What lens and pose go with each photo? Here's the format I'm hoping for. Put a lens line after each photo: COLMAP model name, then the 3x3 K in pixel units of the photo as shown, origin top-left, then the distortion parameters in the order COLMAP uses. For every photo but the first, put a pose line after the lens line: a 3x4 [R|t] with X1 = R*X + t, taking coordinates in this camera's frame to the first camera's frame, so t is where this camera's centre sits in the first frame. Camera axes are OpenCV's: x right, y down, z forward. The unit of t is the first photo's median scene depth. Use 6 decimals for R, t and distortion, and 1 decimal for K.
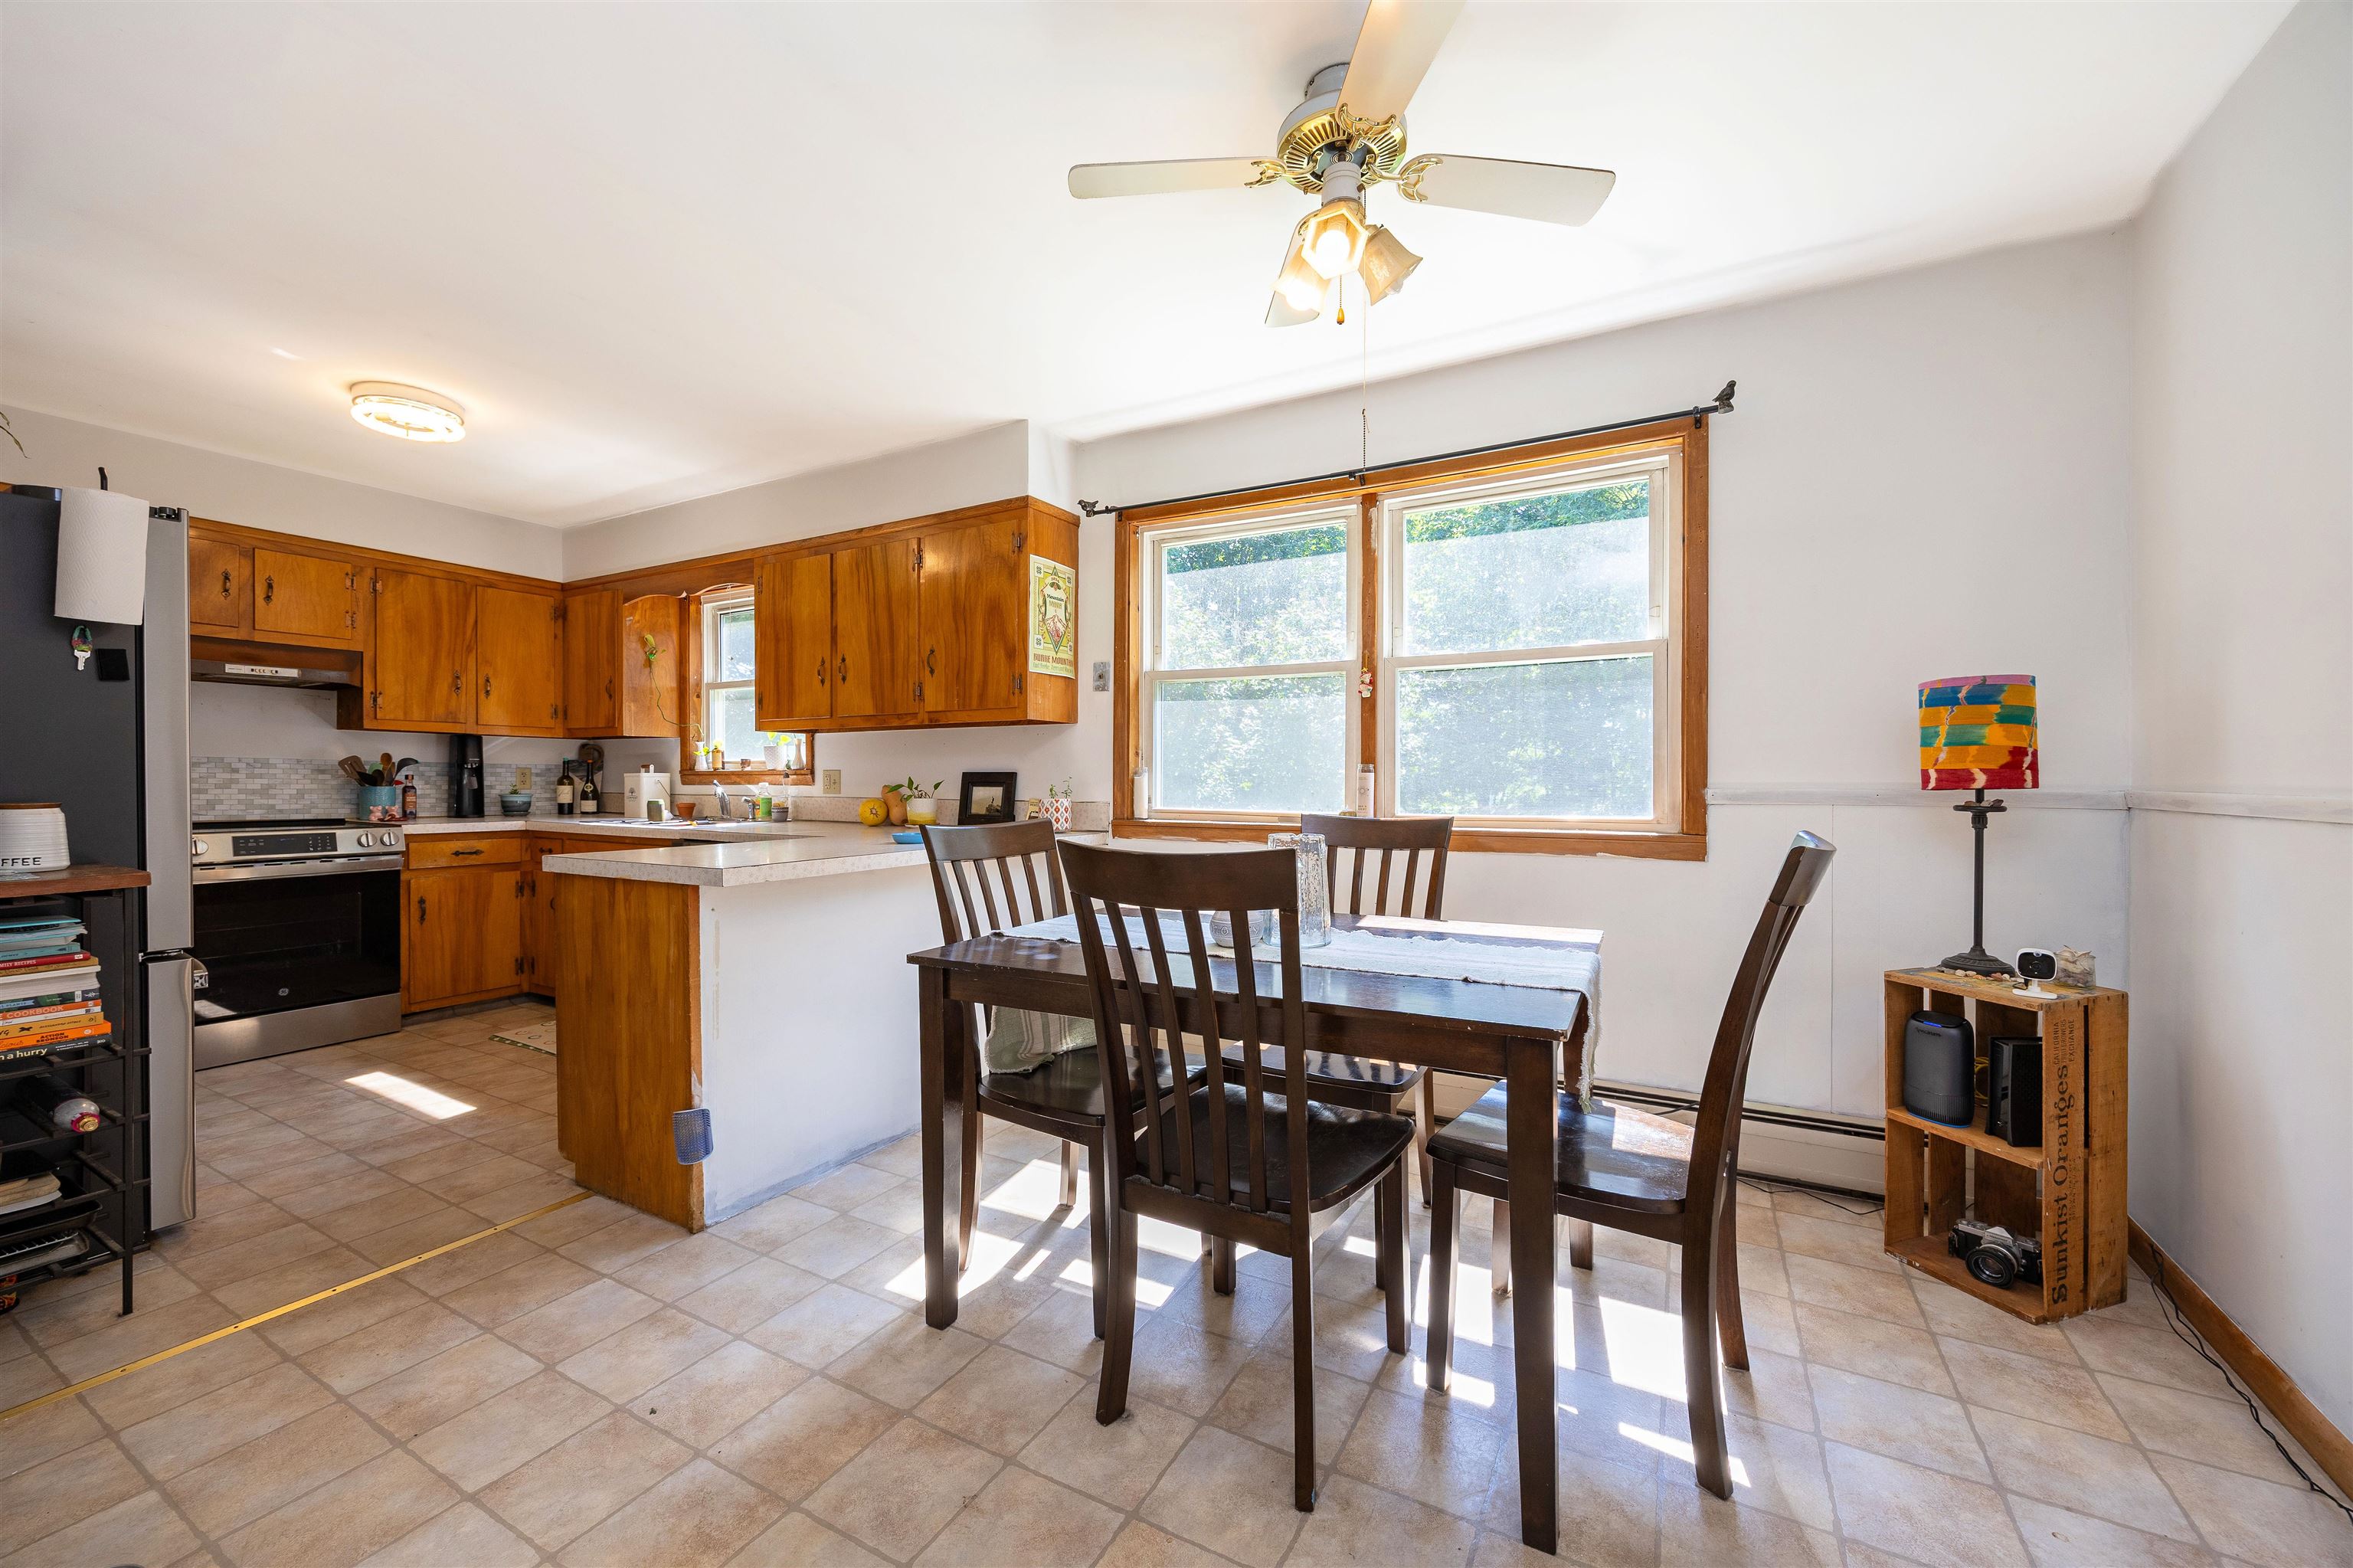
lens RADIAL K [[901.9, 0, 1185.5], [0, 901.9, 782.5], [0, 0, 1]] dist [0.001621, 0.000246]
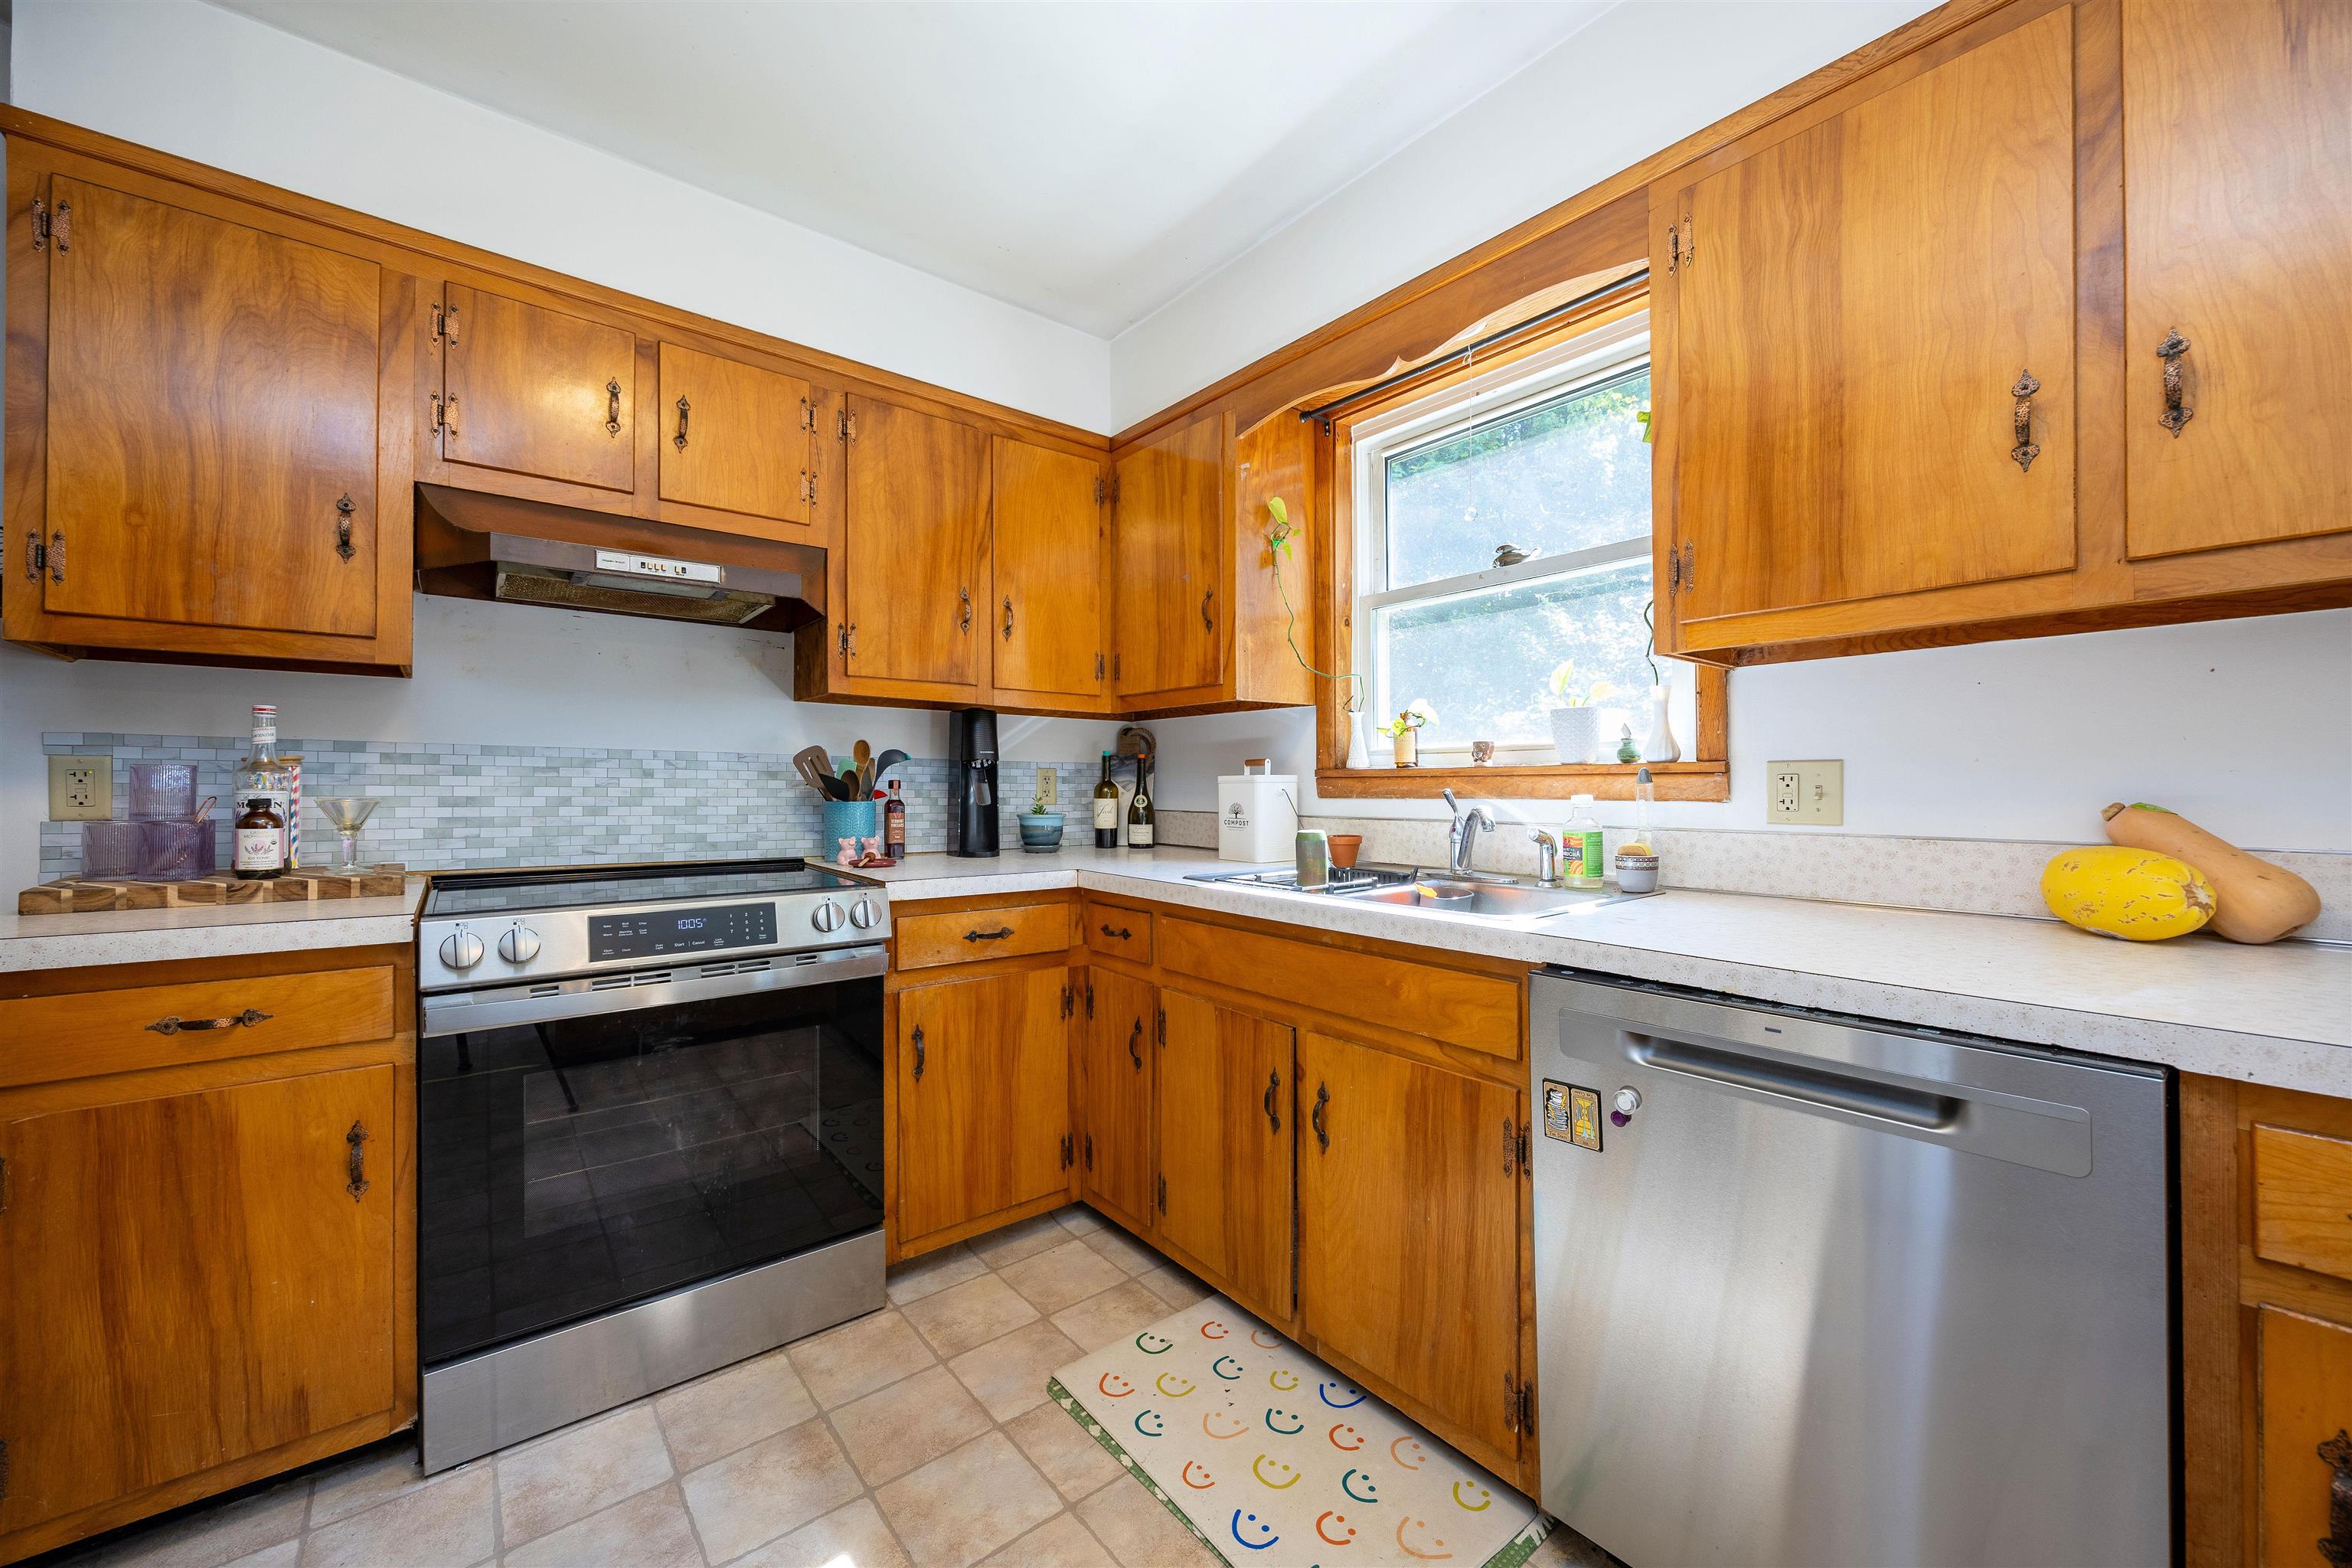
lens RADIAL K [[901.5, 0, 1172.7], [0, 901.5, 783.8], [0, 0, 1]] dist [0.001621, 0.000246]
pose [[0.921886, -0.003537, -0.387444, -0.485691], [0.001692, 0.999986, -0.005103, -0.003193], [0.387457, 0.004049, 0.921879, 0.553280]]
